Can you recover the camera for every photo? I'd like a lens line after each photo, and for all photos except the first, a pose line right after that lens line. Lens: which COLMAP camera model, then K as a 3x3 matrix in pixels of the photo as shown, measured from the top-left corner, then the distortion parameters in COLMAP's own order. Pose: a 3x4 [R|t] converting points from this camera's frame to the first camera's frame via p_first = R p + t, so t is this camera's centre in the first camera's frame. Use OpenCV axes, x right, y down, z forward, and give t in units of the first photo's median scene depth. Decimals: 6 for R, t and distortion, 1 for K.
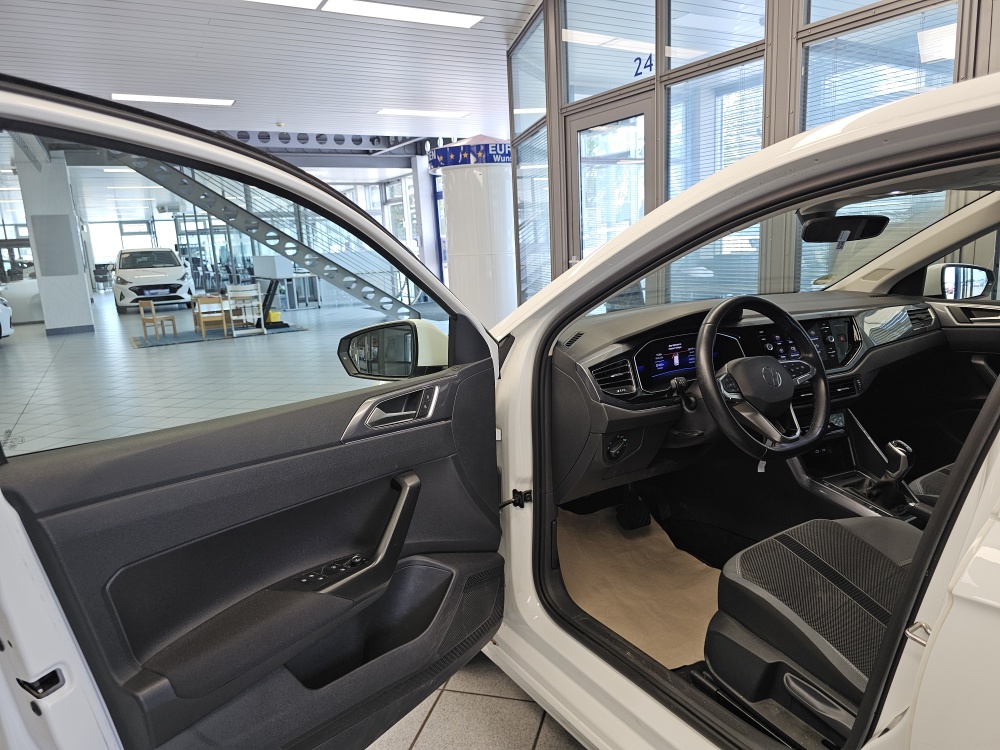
lens RADIAL K [[682.1, 0, 501.4], [0, 682.1, 370.1], [0, 0, 1]] dist [0.057296, -0.062436]
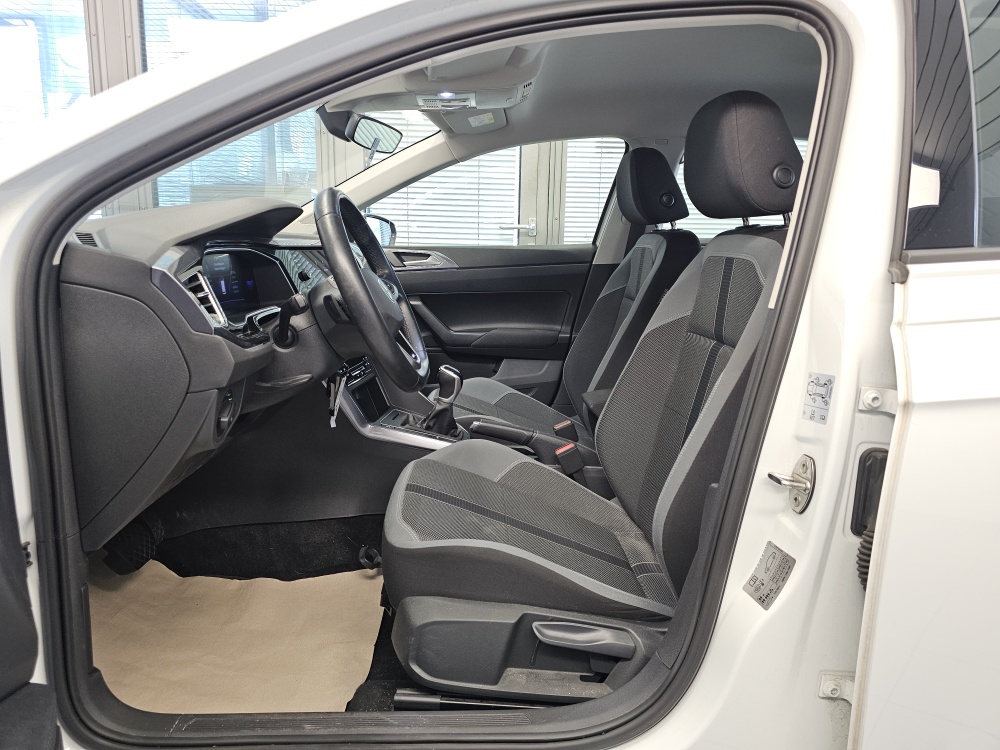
lens RADIAL K [[682.1, 0, 506.9], [0, 682.1, 355.4], [0, 0, 1]] dist [0.057296, -0.062436]
pose [[0.491834, -0.084675, 0.866562, -0.063129], [0.118726, 0.992486, 0.029594, 0.020628], [-0.862556, 0.088329, 0.498191, 0.130728]]
